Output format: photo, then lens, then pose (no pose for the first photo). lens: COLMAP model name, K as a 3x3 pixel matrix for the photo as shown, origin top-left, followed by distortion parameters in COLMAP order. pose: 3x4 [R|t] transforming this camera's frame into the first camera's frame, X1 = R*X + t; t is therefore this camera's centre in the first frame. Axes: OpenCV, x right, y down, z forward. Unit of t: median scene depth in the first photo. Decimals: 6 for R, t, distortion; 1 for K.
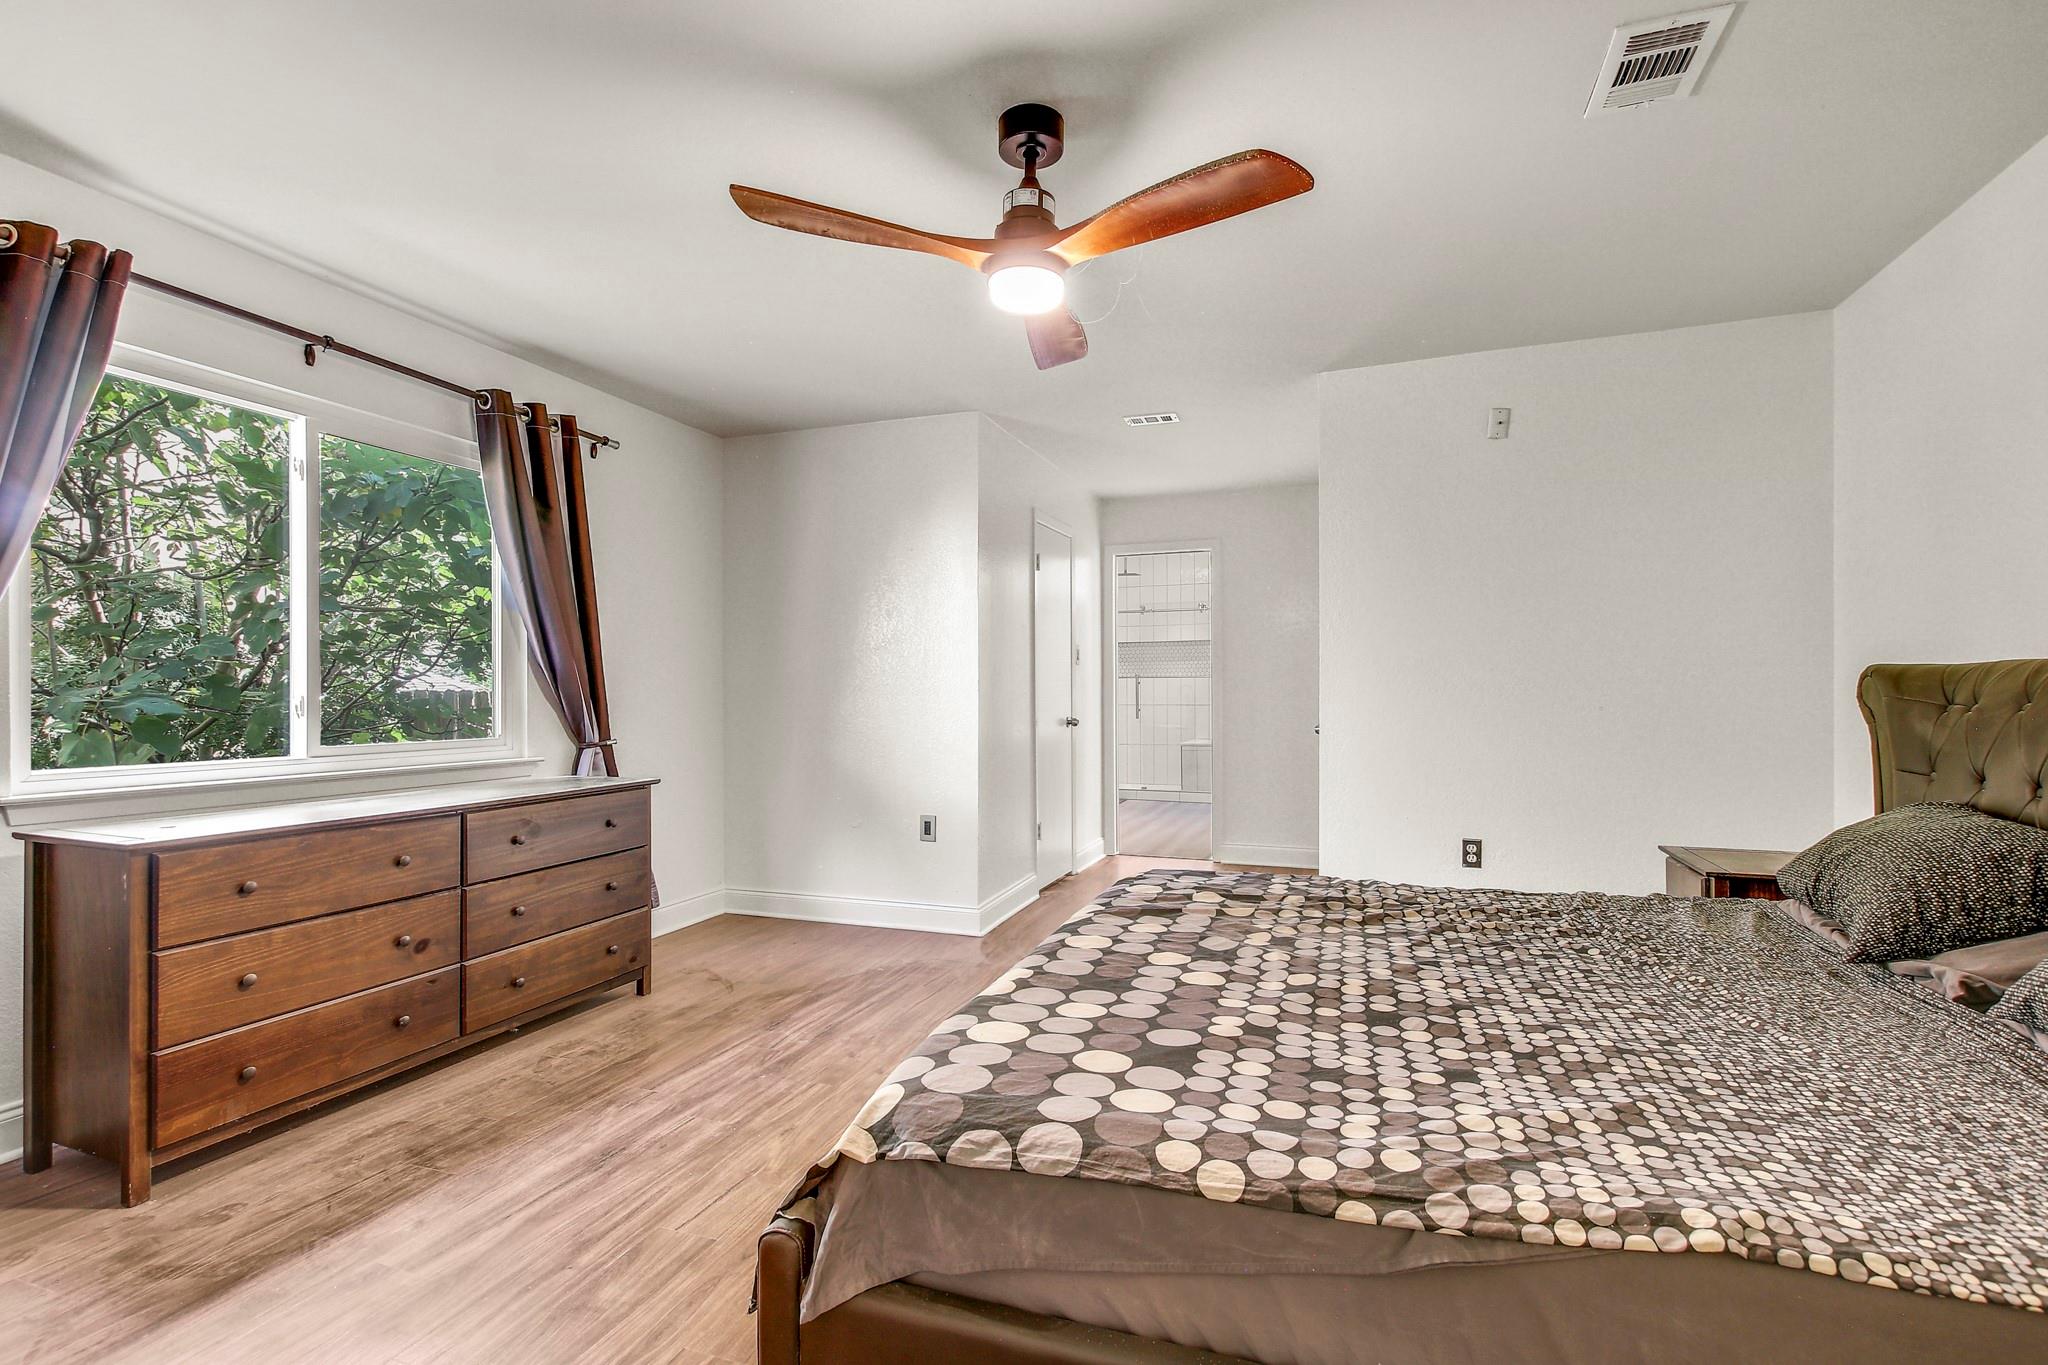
lens RADIAL K [[961.0, 0, 1018.3], [0, 961.0, 668.5], [0, 0, 1]] dist [-0.026157, 0.001084]
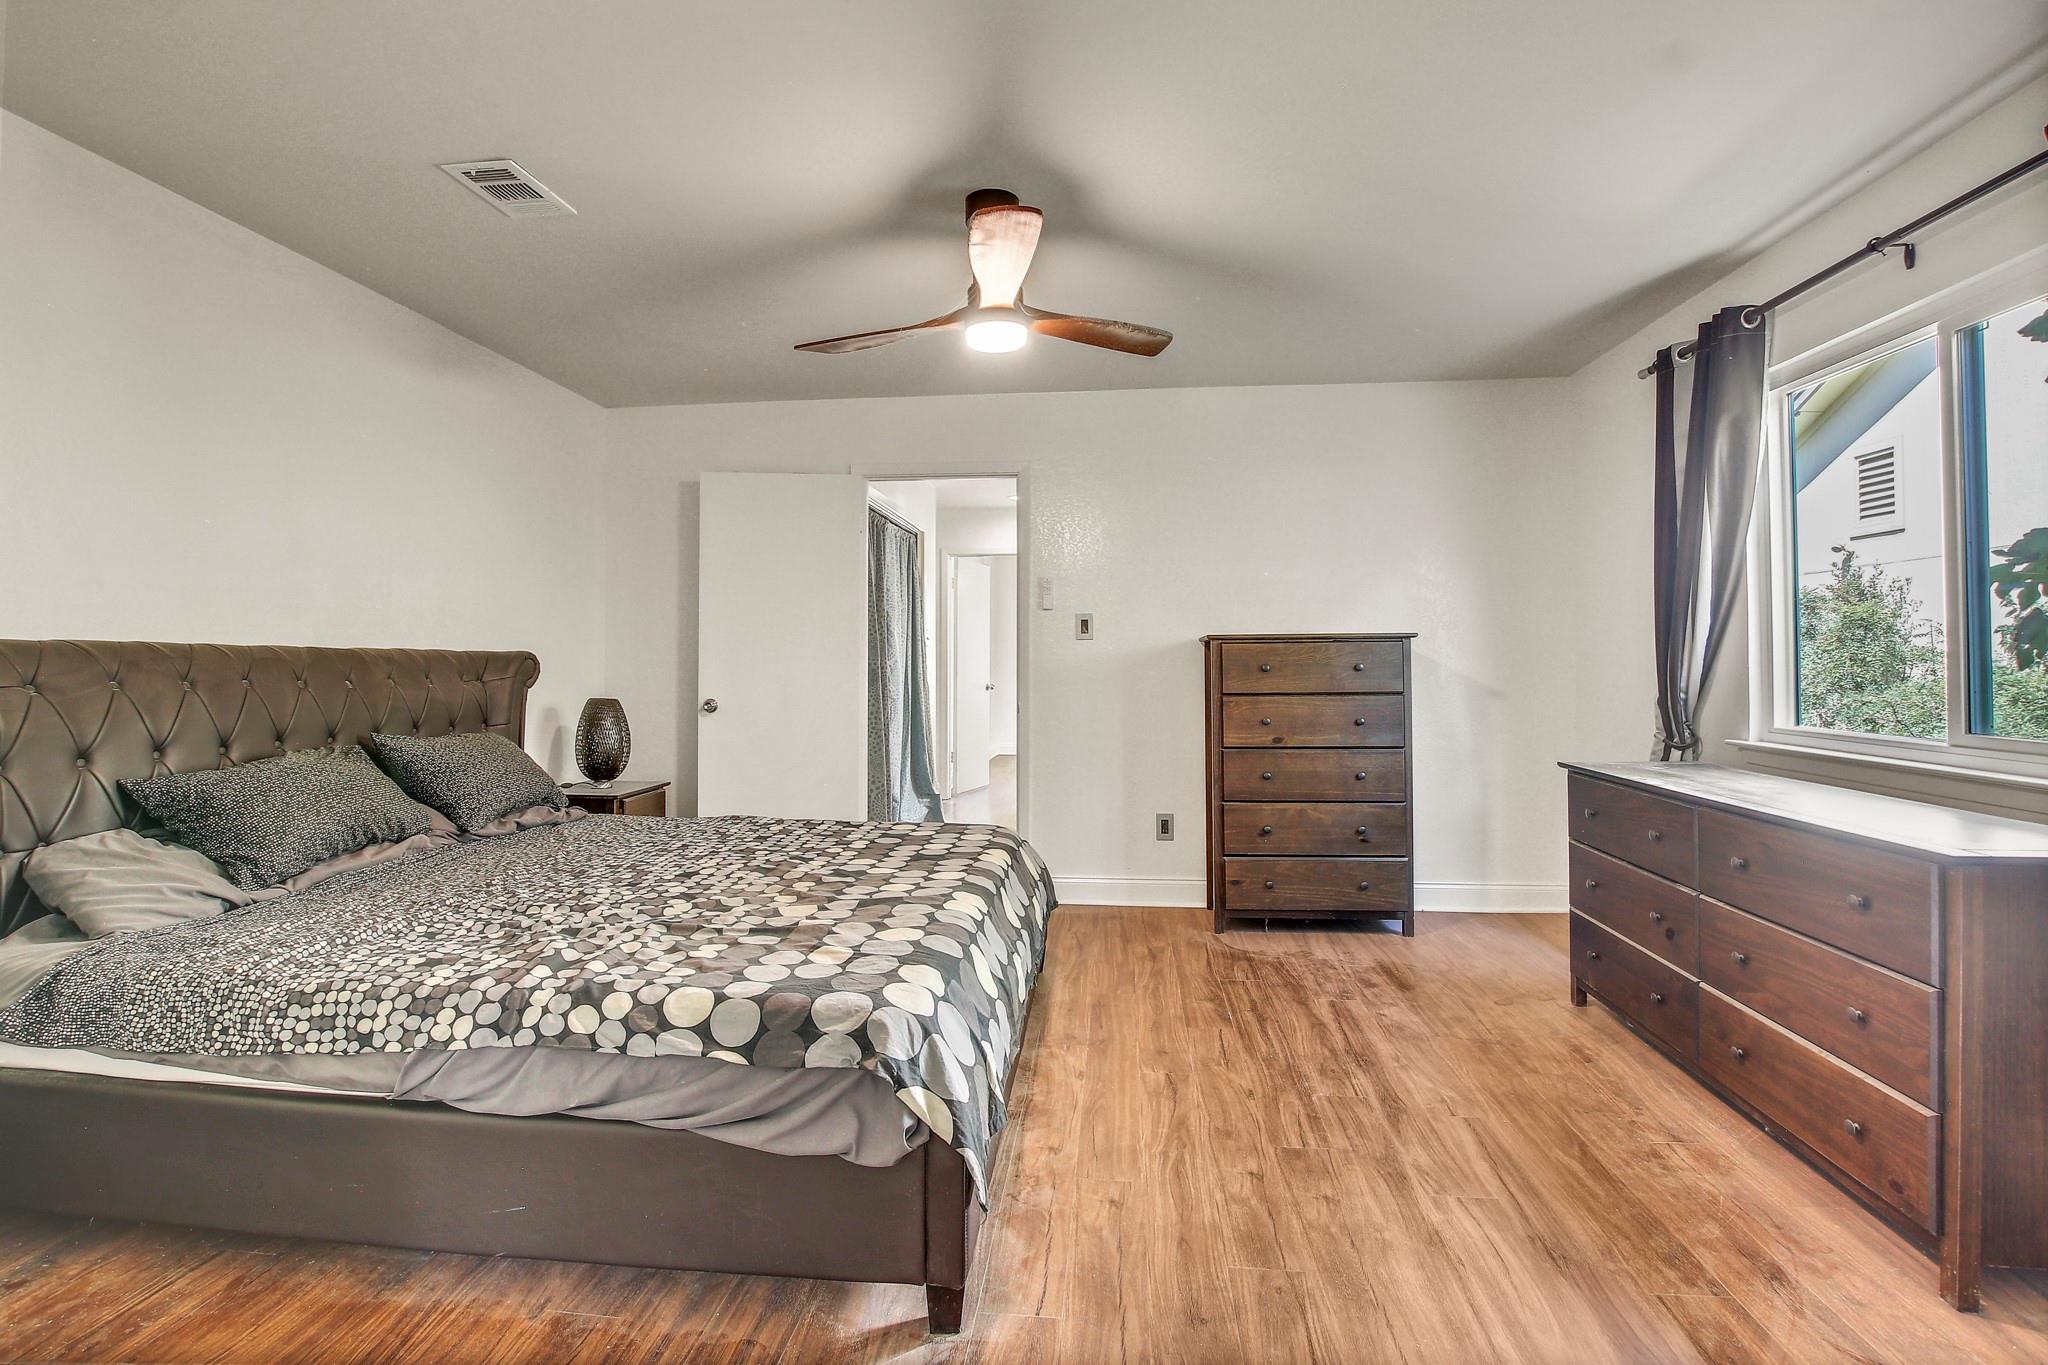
lens RADIAL K [[962.5, 0, 1026.9], [0, 962.5, 665.3], [0, 0, 1]] dist [0.012355, -0.000561]
pose [[-0.965673, -0.002784, -0.259745, 0.251133], [0.004442, 0.999619, -0.027227, 0.052622], [0.259722, -0.027446, -0.965293, 1.898713]]
